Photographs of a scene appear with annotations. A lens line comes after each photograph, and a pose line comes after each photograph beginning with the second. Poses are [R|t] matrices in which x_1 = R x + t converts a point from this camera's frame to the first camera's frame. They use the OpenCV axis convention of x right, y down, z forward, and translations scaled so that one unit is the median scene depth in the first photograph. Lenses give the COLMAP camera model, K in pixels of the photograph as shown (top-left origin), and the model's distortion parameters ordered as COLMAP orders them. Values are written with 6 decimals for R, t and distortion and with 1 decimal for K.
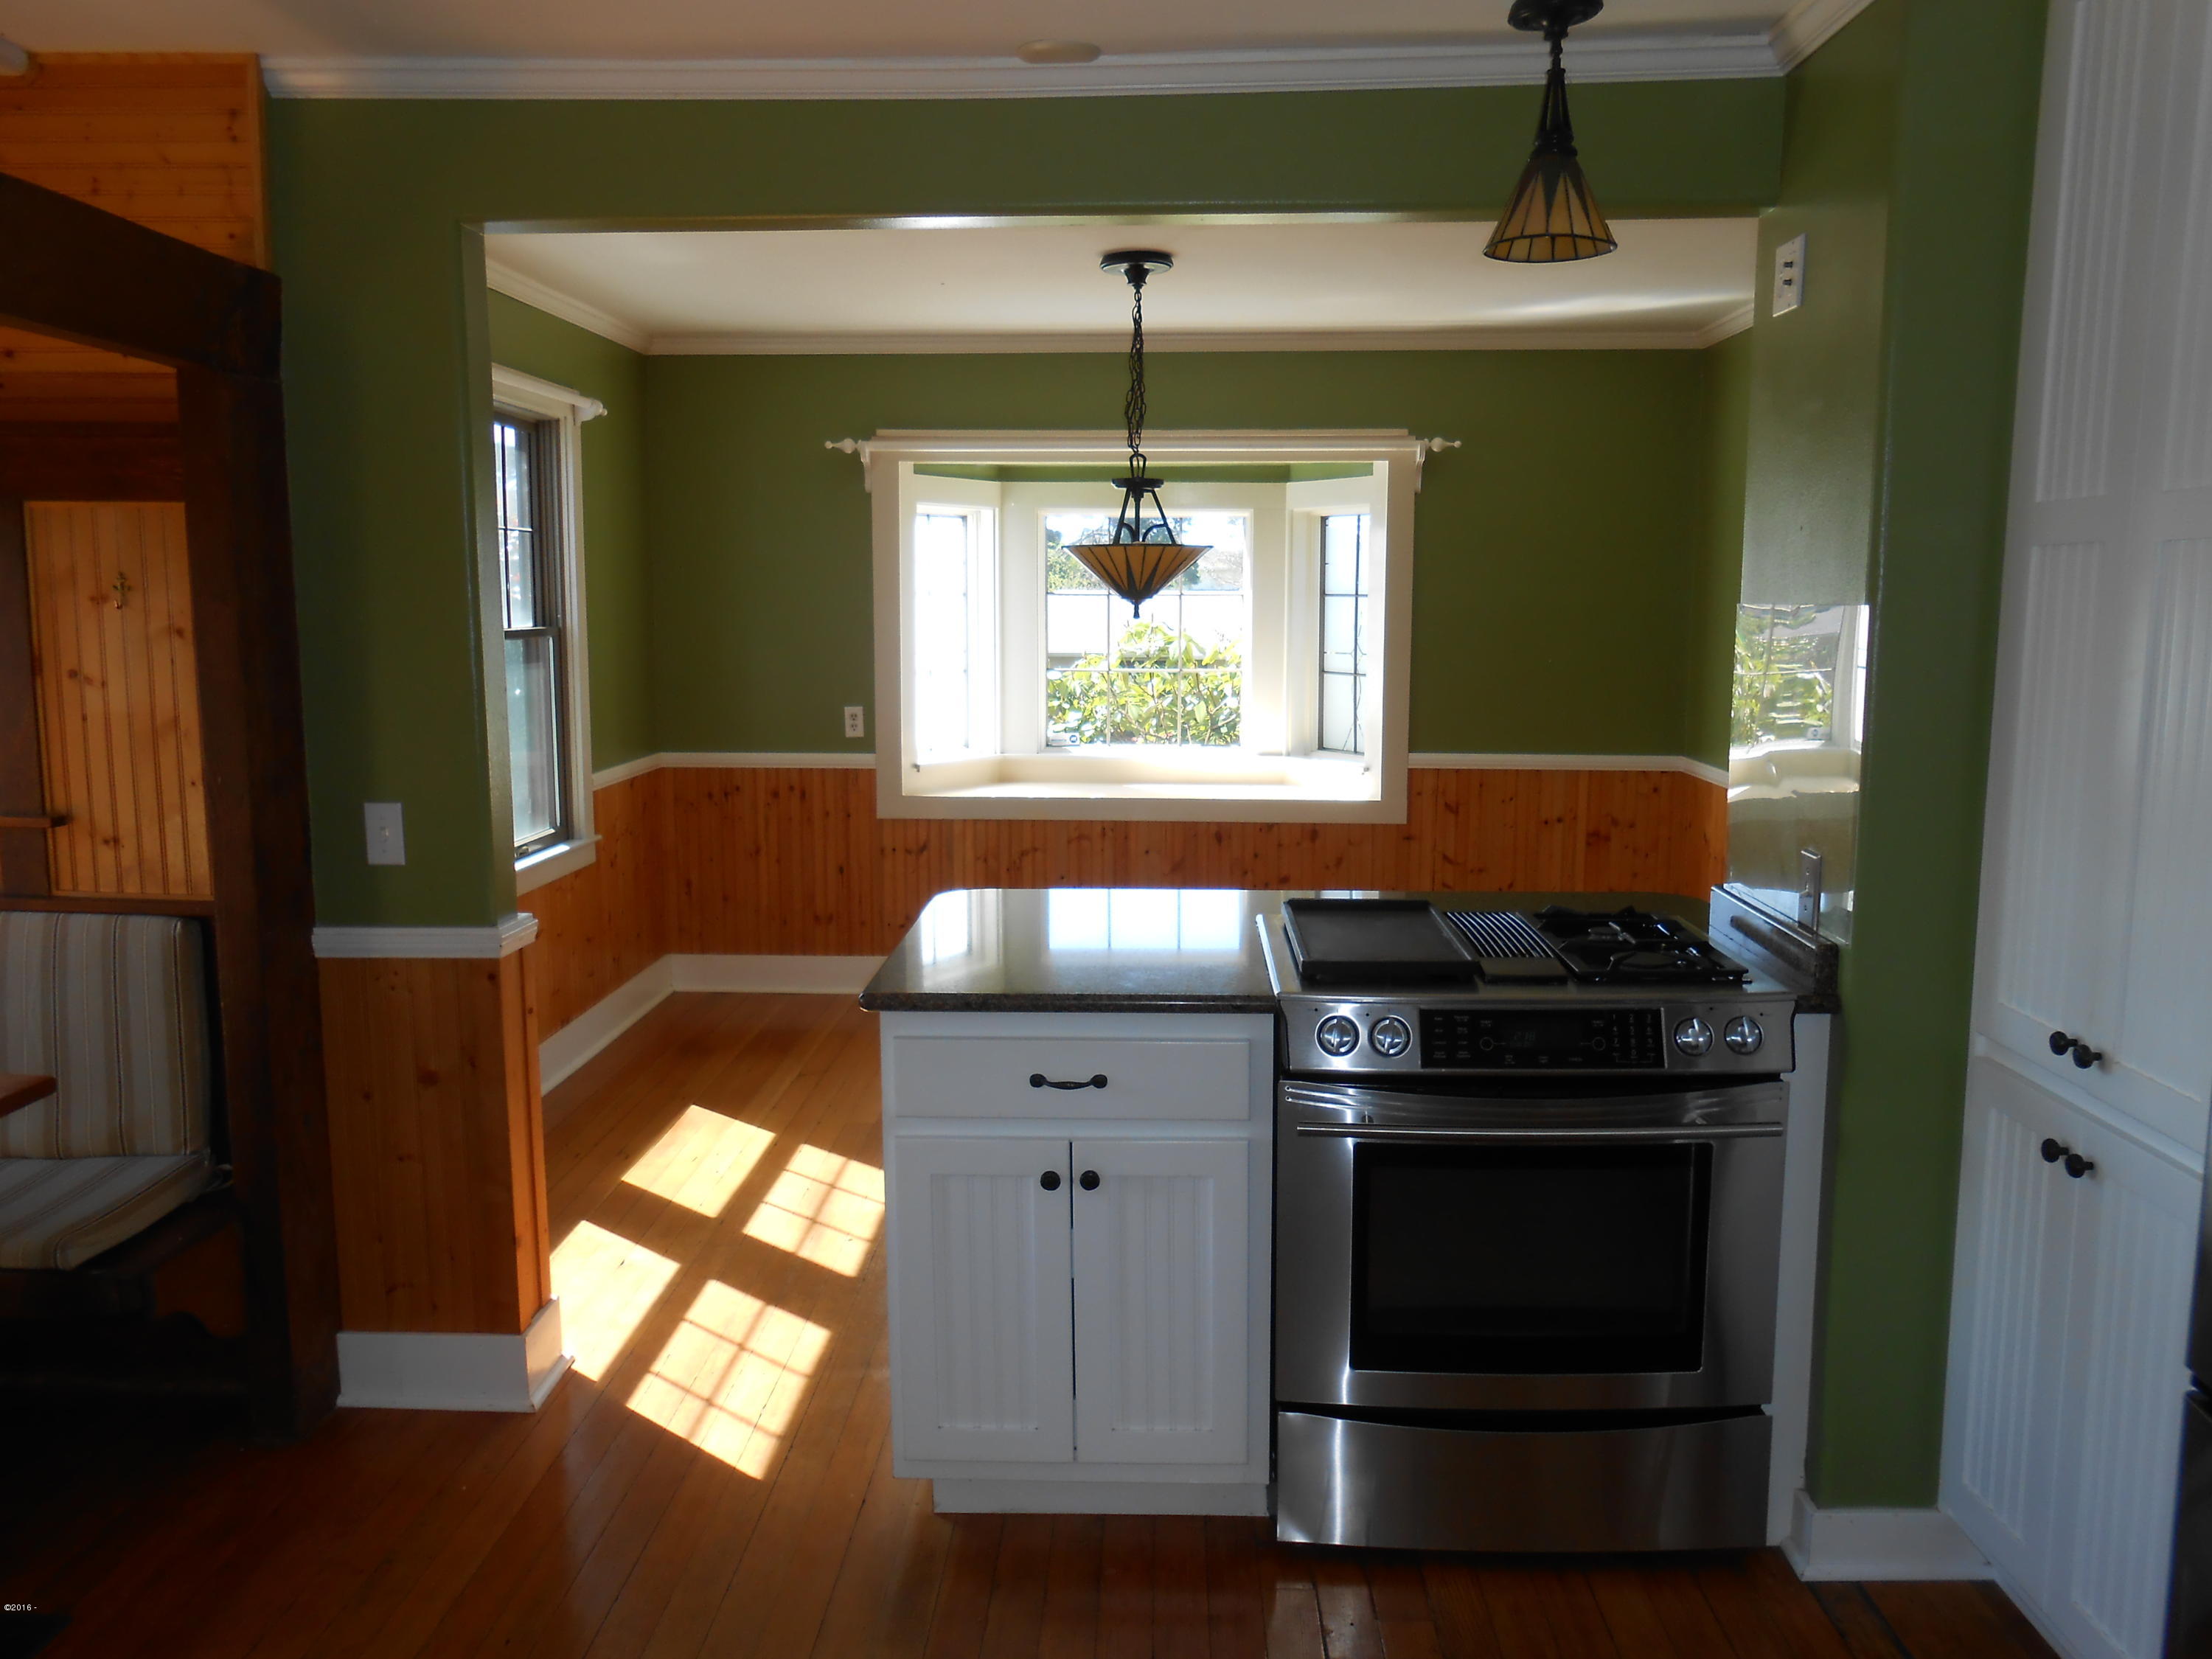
lens RADIAL K [[1725.1, 0, 1106.0], [0, 1725.1, 829.5], [0, 0, 1]] dist [-0.064249, 0.084399]
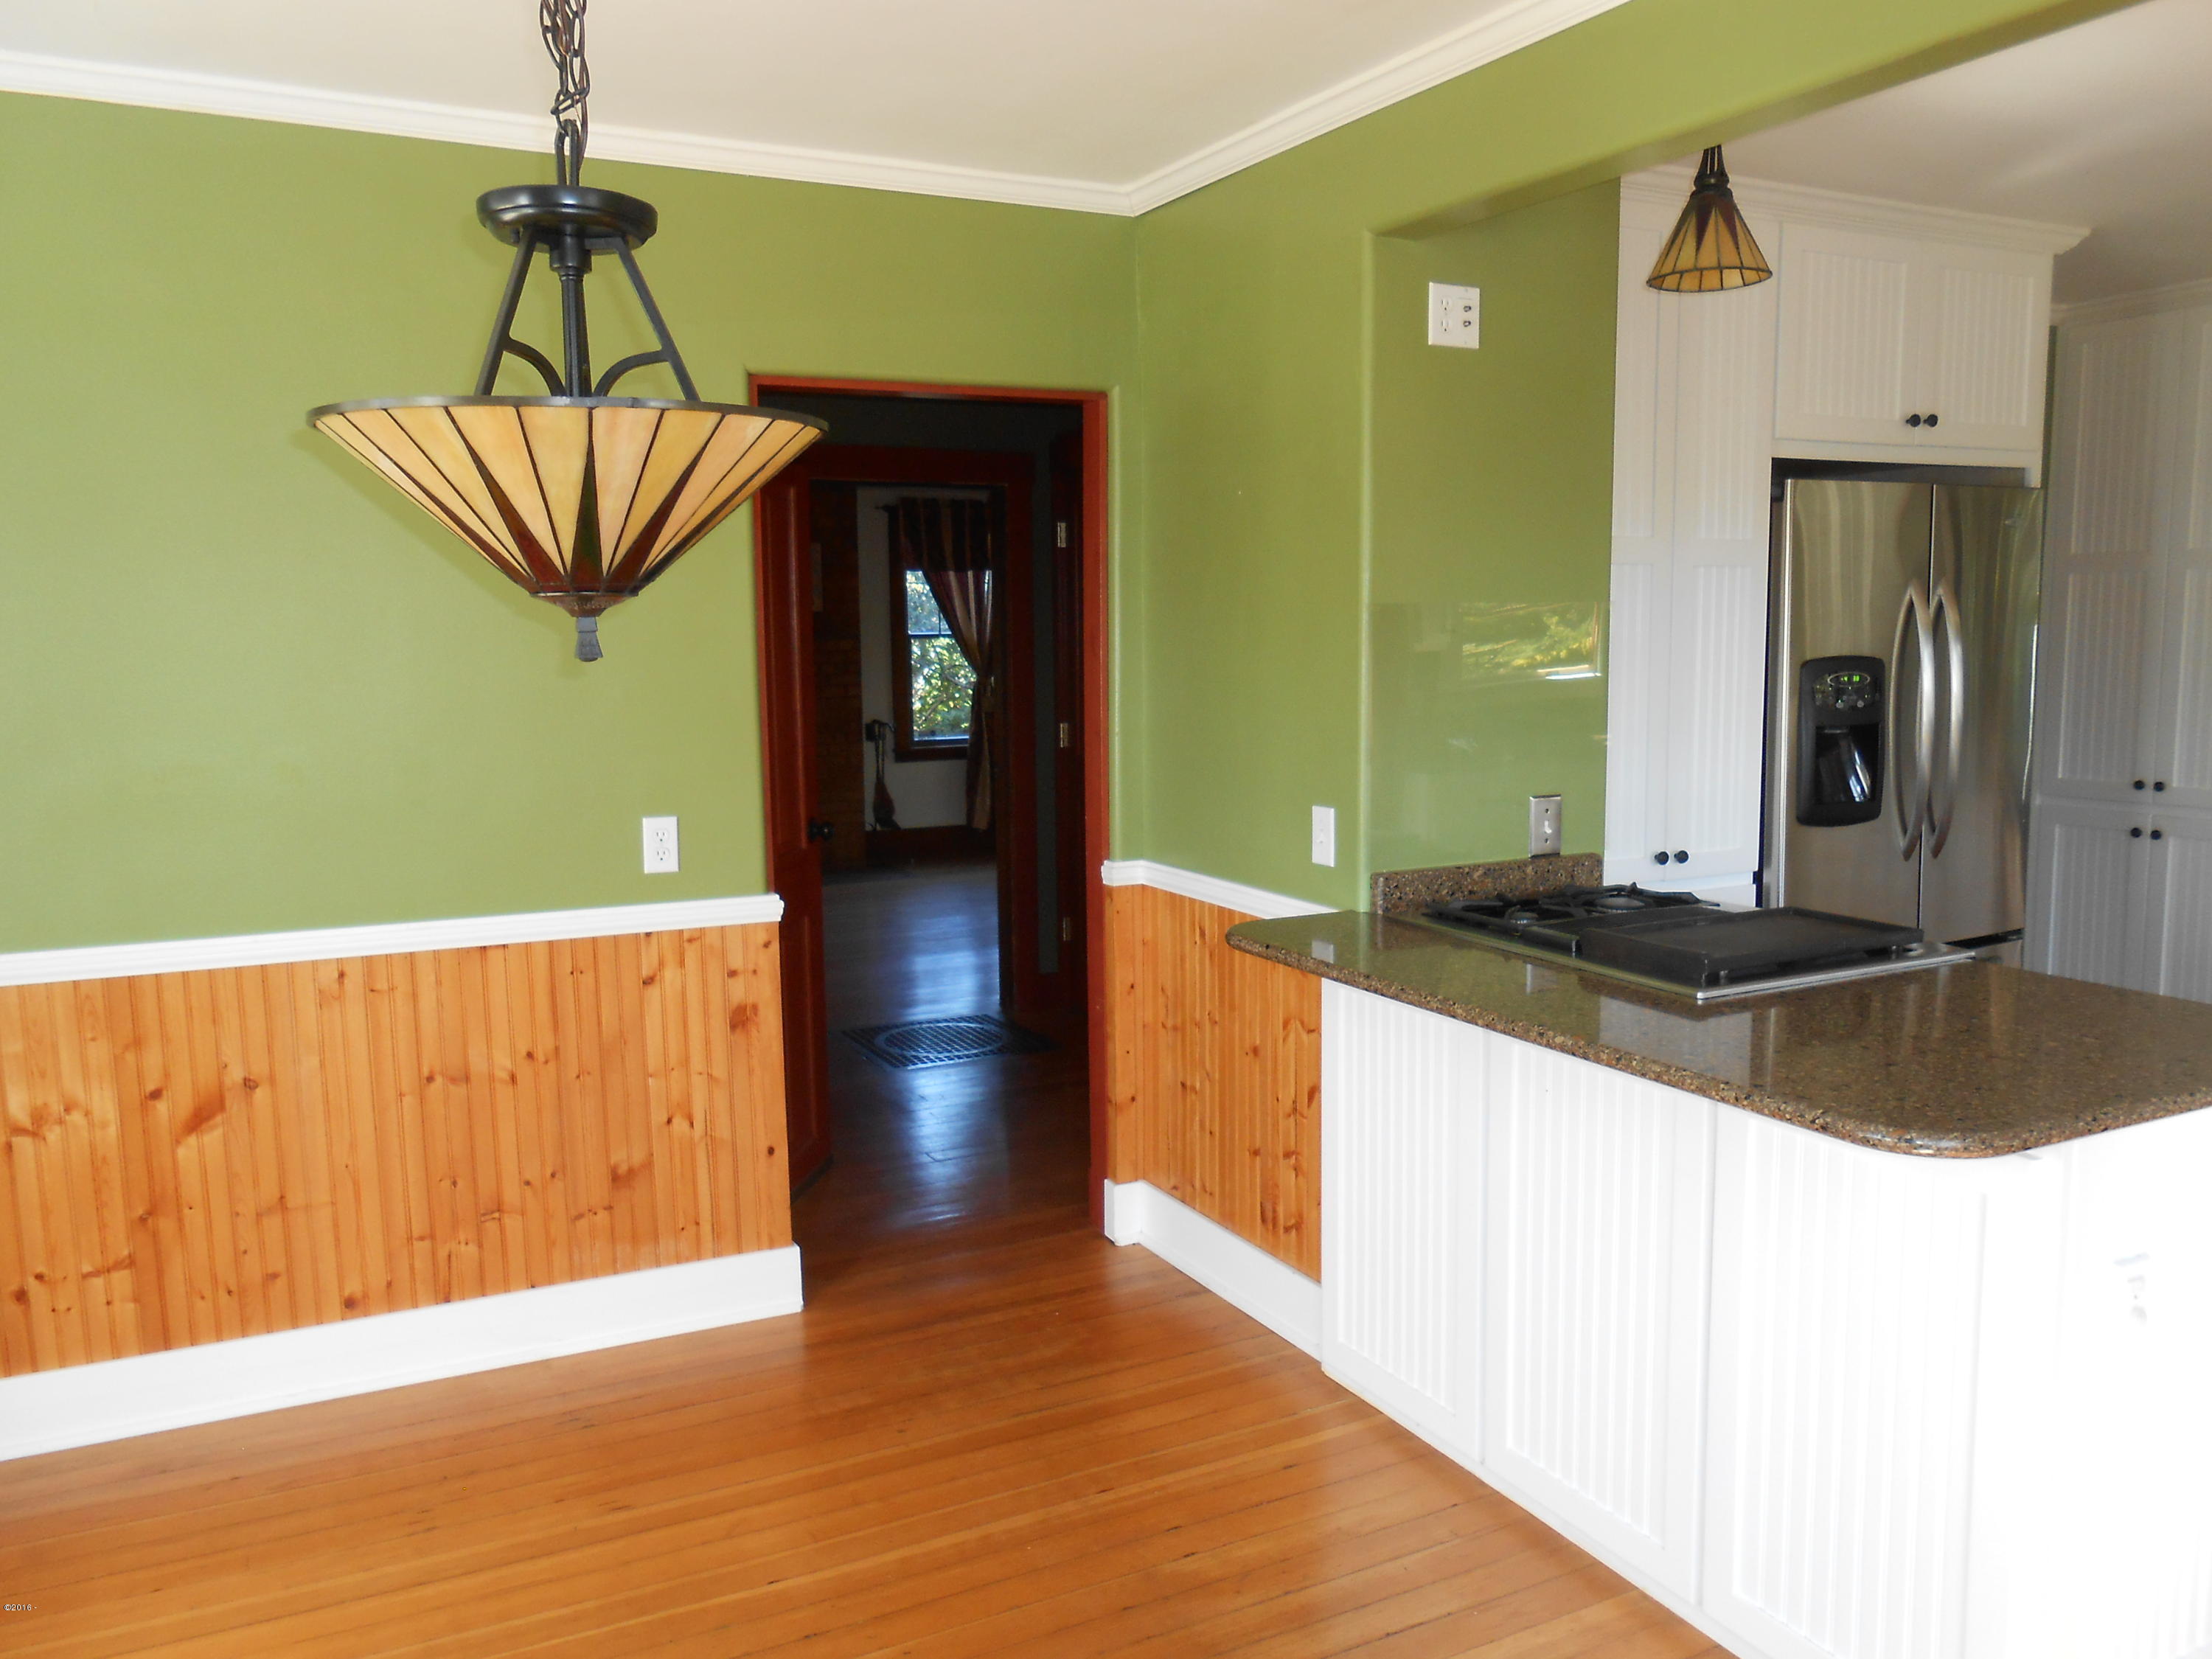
lens RADIAL K [[1725.1, 0, 1106.0], [0, 1725.1, 829.5], [0, 0, 1]] dist [-0.064249, 0.084399]
pose [[-0.494971, -0.100983, 0.863021, -0.525551], [0.130705, 0.973269, 0.188847, -0.243768], [-0.859023, 0.206275, -0.468541, 1.864940]]
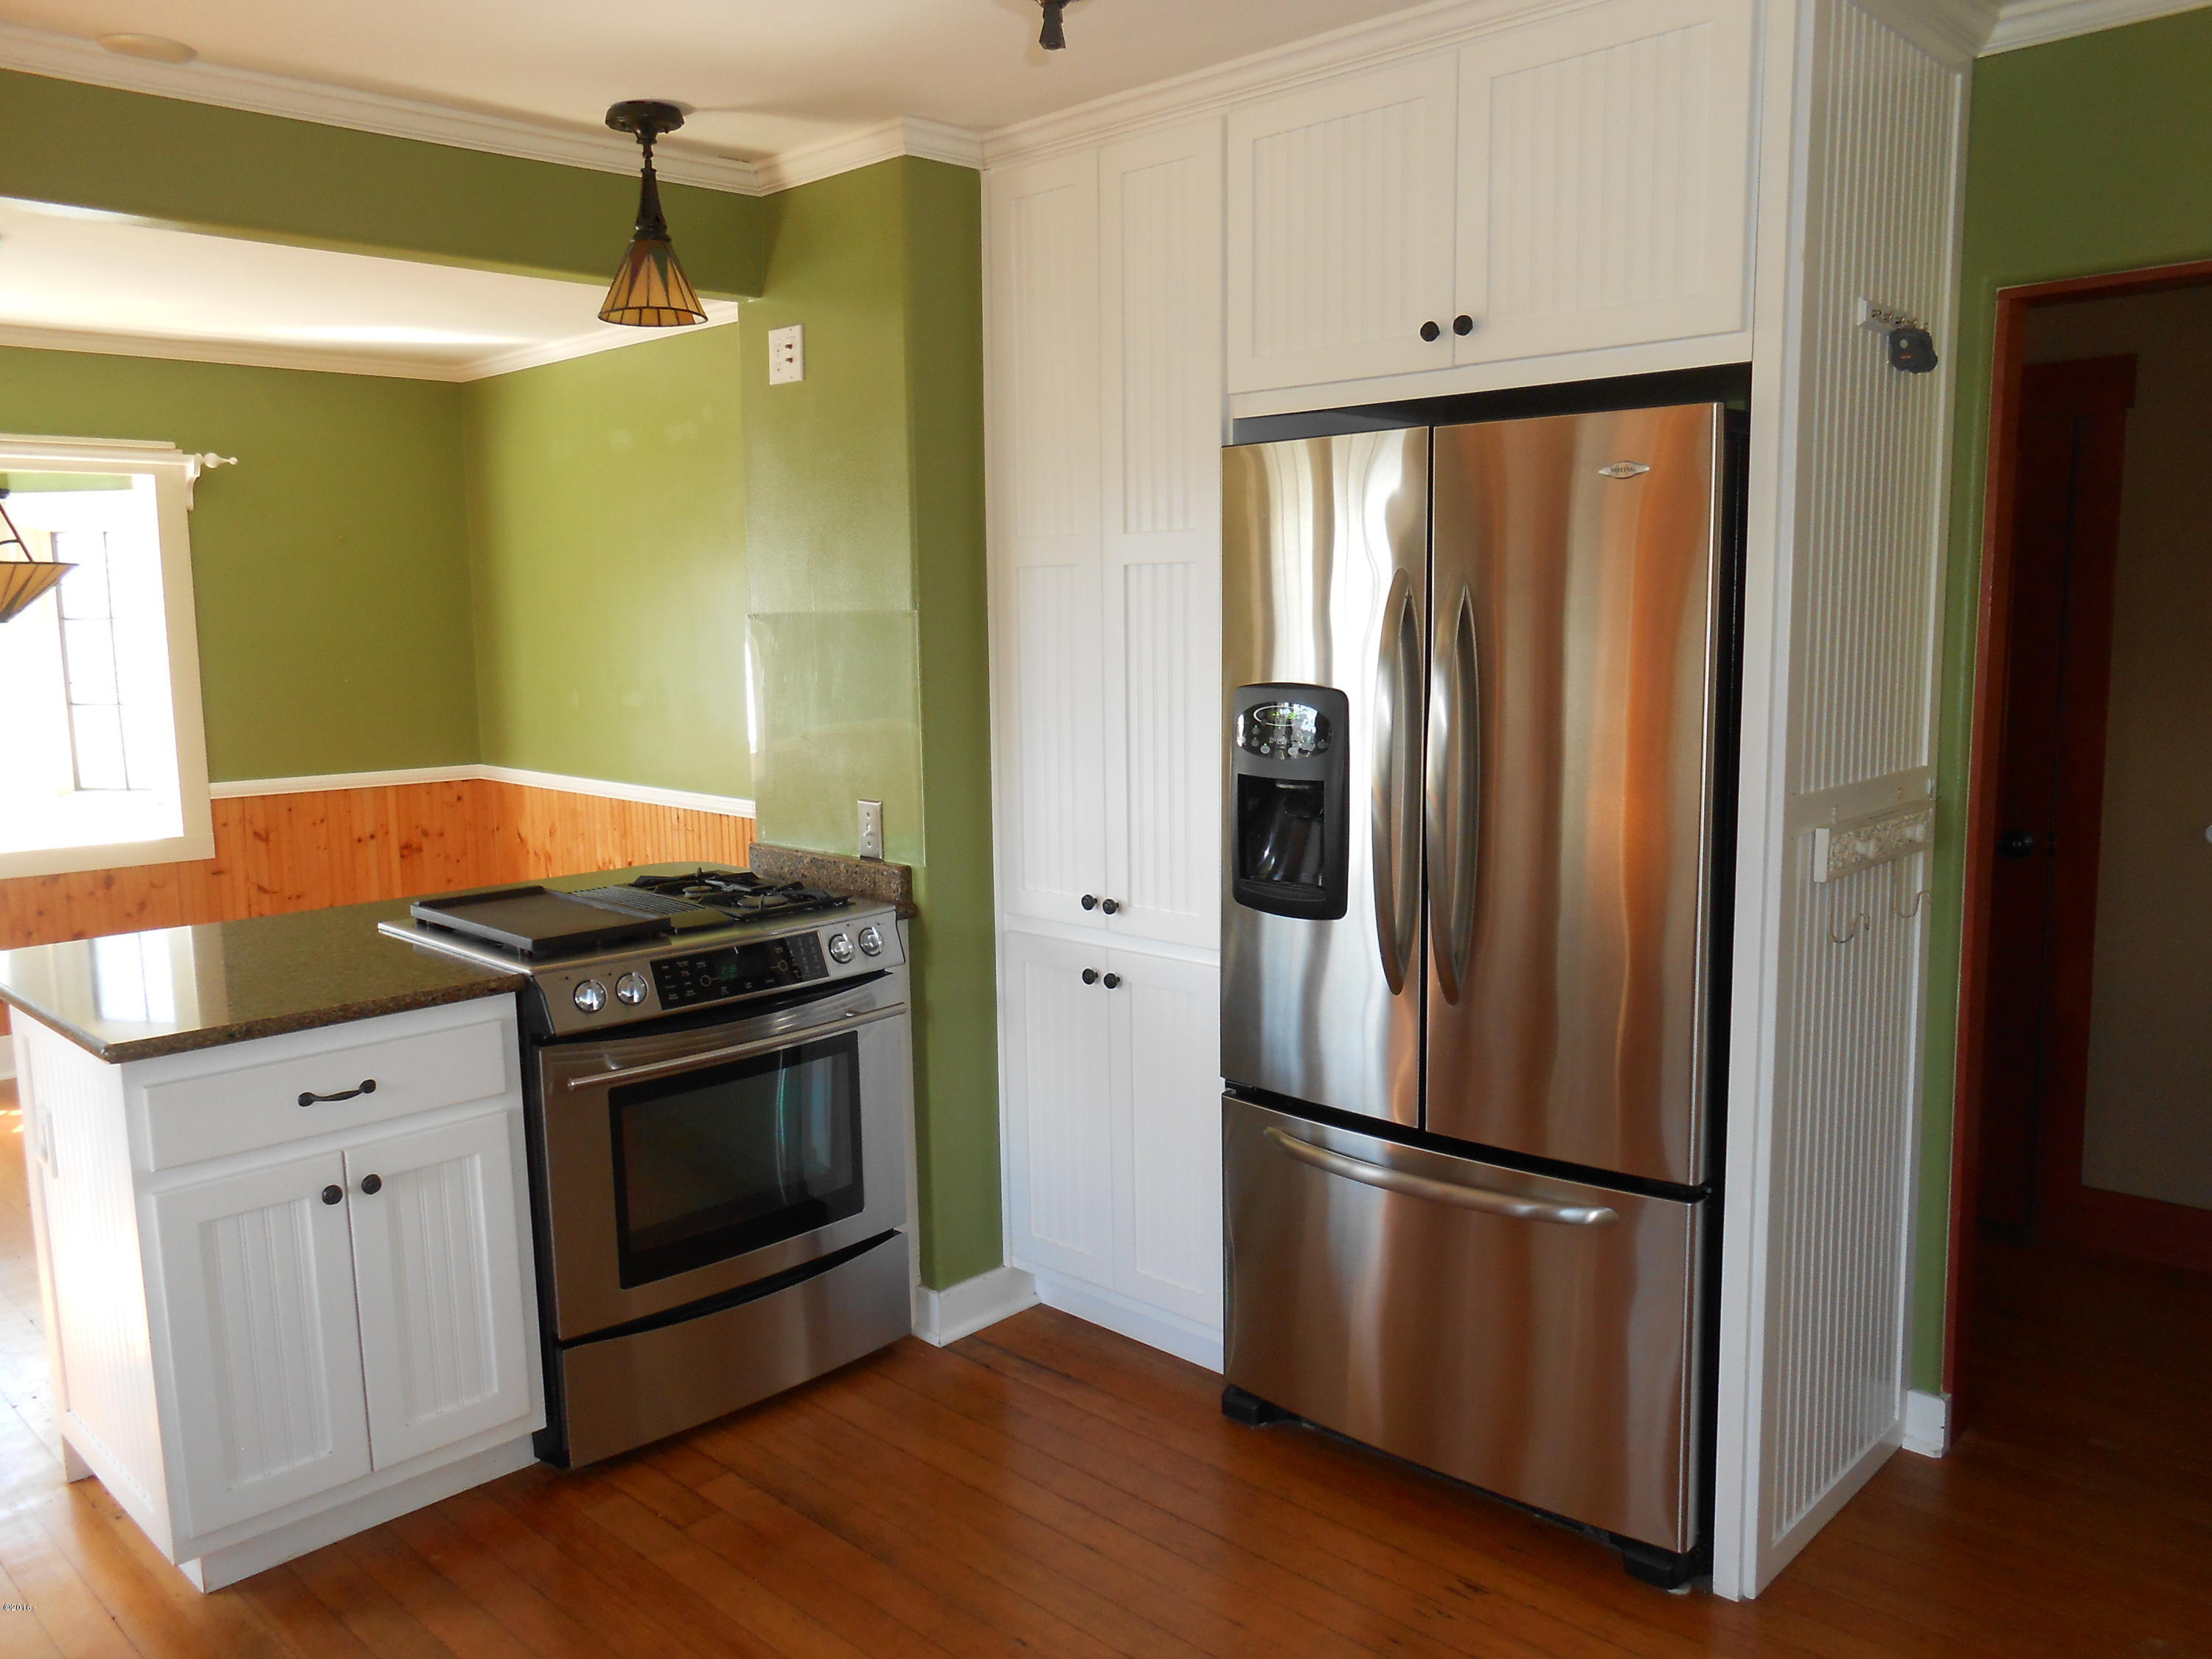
lens RADIAL K [[1688.9, 0, 1175.1], [0, 1688.9, 814.7], [0, 0, 1]] dist [-0.016953, 0.003375]
pose [[0.653745, -0.100742, 0.749979, -0.398967], [0.114948, 0.992818, 0.033163, 0.007839], [-0.747933, 0.064529, 0.660630, -0.025468]]
